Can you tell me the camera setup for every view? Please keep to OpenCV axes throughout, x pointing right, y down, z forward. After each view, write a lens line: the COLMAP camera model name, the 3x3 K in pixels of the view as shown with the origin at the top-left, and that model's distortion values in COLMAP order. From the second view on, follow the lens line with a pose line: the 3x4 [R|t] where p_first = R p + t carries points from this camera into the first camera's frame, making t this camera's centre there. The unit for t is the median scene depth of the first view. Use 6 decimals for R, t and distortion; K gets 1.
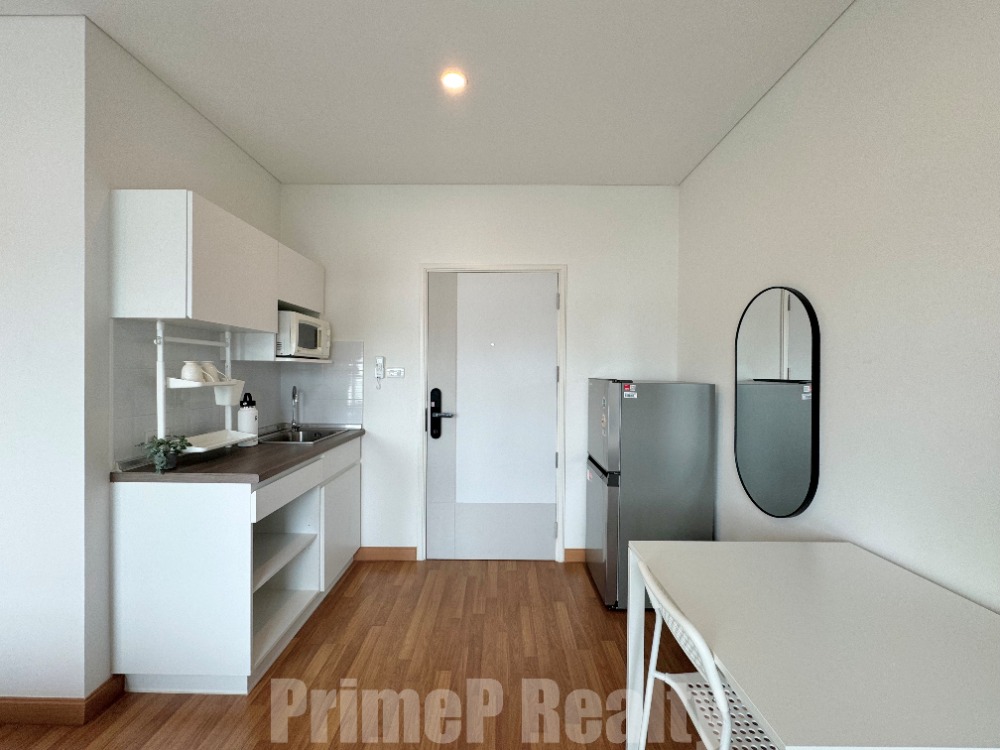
lens RADIAL K [[399.2, 0, 500.0], [0, 399.2, 375.0], [0, 0, 1]] dist [-0.000566, -0.000210]
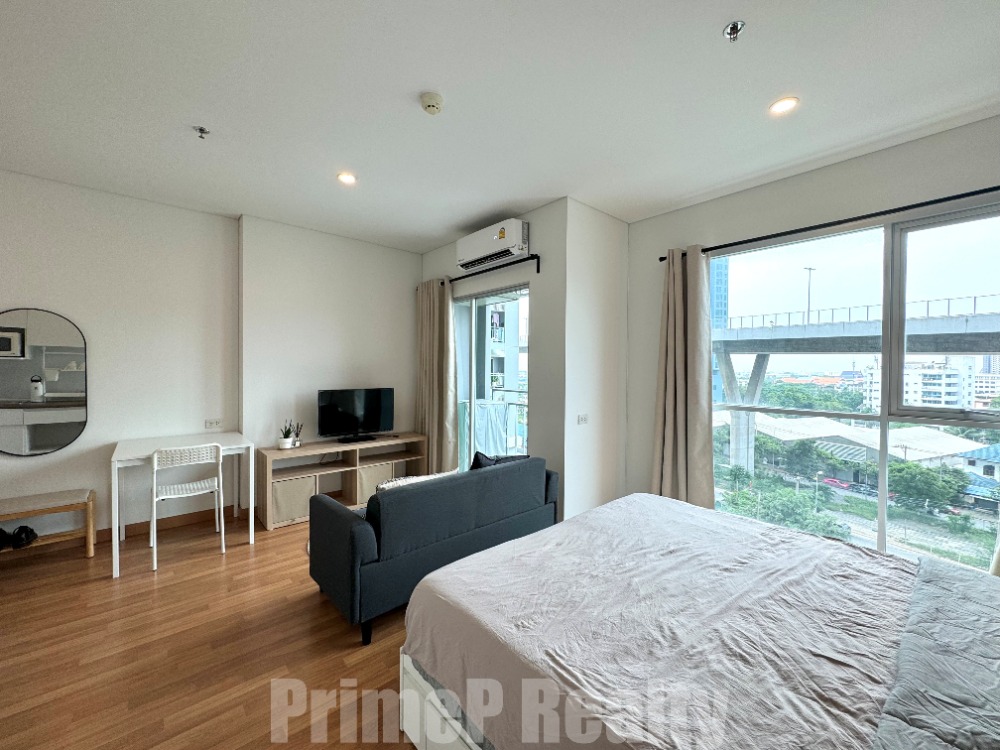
lens RADIAL K [[399.2, 0, 500.0], [0, 399.2, 375.0], [0, 0, 1]] dist [-0.000566, -0.000210]
pose [[-0.664062, -0.024433, 0.747278, -1.084491], [-0.008639, 0.999650, 0.025007, -0.010632], [-0.747628, 0.010151, -0.664041, 0.440646]]
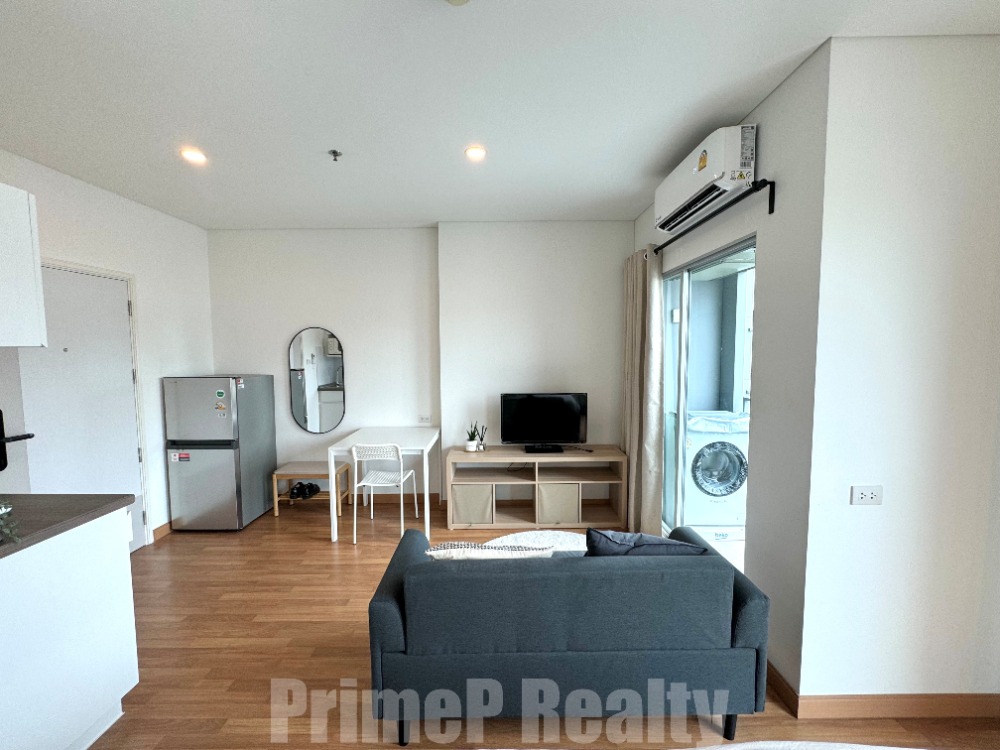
lens RADIAL K [[399.2, 0, 500.0], [0, 399.2, 375.0], [0, 0, 1]] dist [-0.000566, -0.000210]
pose [[0.002203, -0.078590, 0.996905, -0.936867], [0.012976, 0.996825, 0.078555, -0.078254], [-0.999913, 0.012763, 0.003216, 0.012508]]
